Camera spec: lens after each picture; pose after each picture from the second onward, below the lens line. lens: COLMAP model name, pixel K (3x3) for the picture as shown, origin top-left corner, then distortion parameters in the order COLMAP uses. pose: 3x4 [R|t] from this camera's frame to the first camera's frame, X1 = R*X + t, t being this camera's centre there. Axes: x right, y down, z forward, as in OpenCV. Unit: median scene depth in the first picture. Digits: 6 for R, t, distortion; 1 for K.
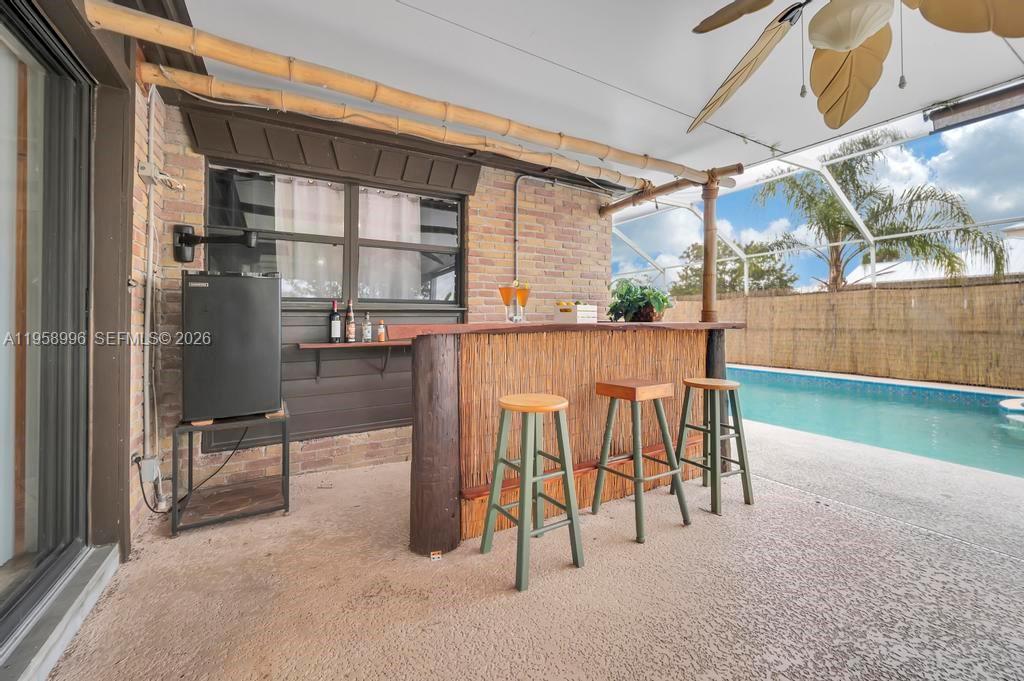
lens RADIAL K [[406.2, 0, 513.7], [0, 406.2, 316.0], [0, 0, 1]] dist [-0.008304, 0.000378]
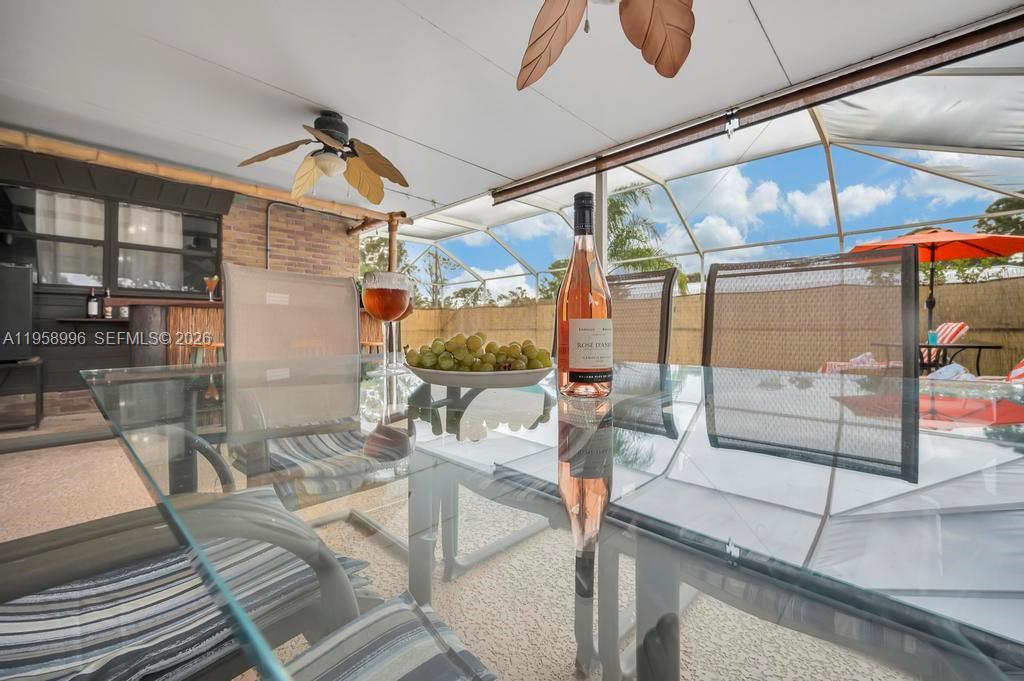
lens RADIAL K [[406.2, 0, 513.9], [0, 406.2, 327.2], [0, 0, 1]] dist [-0.008304, 0.000378]
pose [[0.960080, 0.008489, 0.279597, 0.494767], [-0.008887, 0.999960, 0.000159, 0.076662], [-0.279585, -0.002637, 0.960117, -0.626856]]
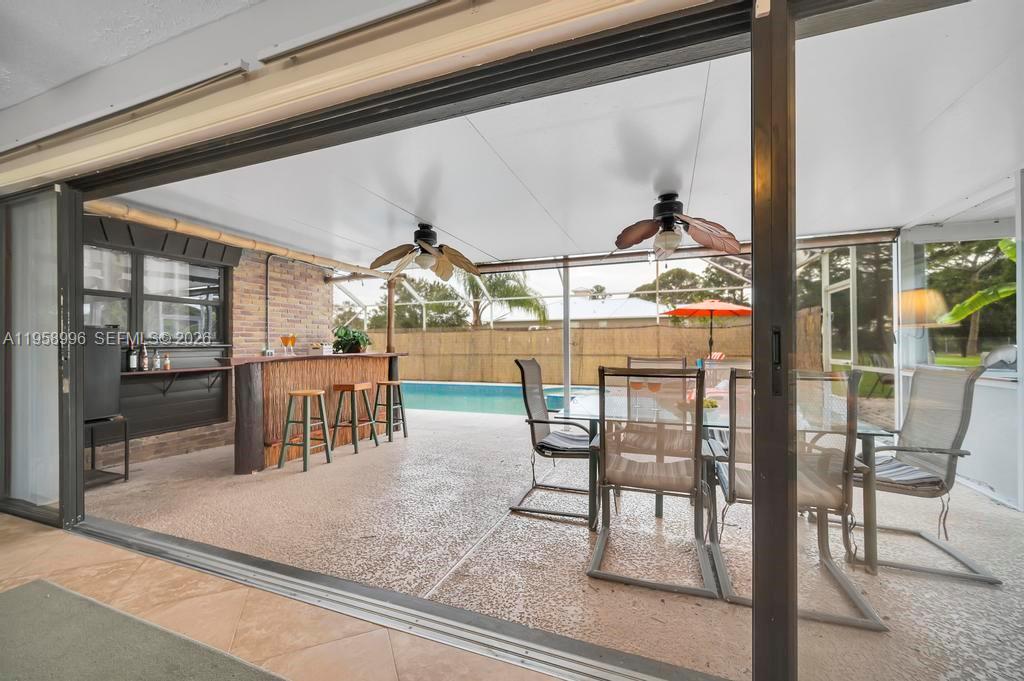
lens RADIAL K [[406.2, 0, 506.2], [0, 406.2, 342.4], [0, 0, 1]] dist [-0.008304, 0.000378]
pose [[0.770862, 0.002672, 0.636997, -0.308968], [-0.002552, 0.999996, -0.001106, -0.032262], [-0.636998, -0.000774, 0.770865, -0.806881]]
